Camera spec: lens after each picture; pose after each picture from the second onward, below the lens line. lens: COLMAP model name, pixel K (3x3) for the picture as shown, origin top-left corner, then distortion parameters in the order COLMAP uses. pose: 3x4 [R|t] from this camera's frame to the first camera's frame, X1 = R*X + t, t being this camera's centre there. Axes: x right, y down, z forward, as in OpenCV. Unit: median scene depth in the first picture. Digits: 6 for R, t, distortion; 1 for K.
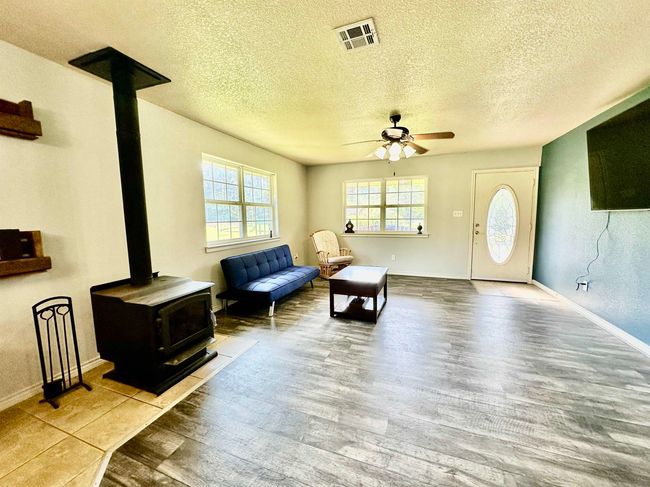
lens RADIAL K [[259.9, 0, 323.9], [0, 259.9, 242.8], [0, 0, 1]] dist [-0.003326, -0.000098]
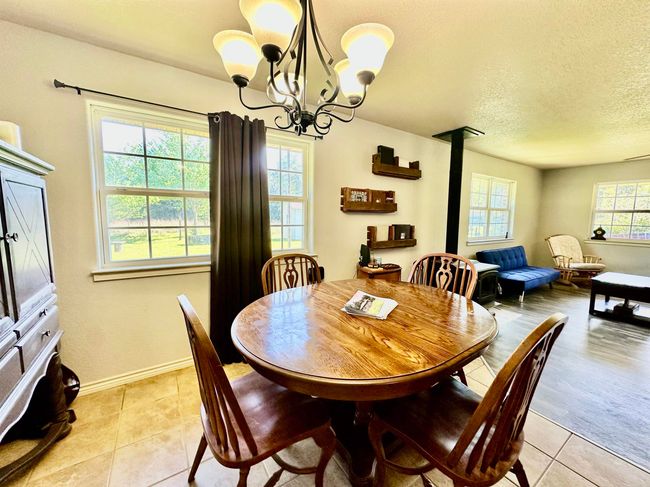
lens RADIAL K [[259.9, 0, 324.4], [0, 259.9, 241.3], [0, 0, 1]] dist [-0.003326, -0.000098]
pose [[0.808457, 0.080862, -0.582974, -0.220814], [-0.082068, 0.996328, 0.024386, 0.036549], [0.582805, 0.028129, 0.812125, -0.455687]]
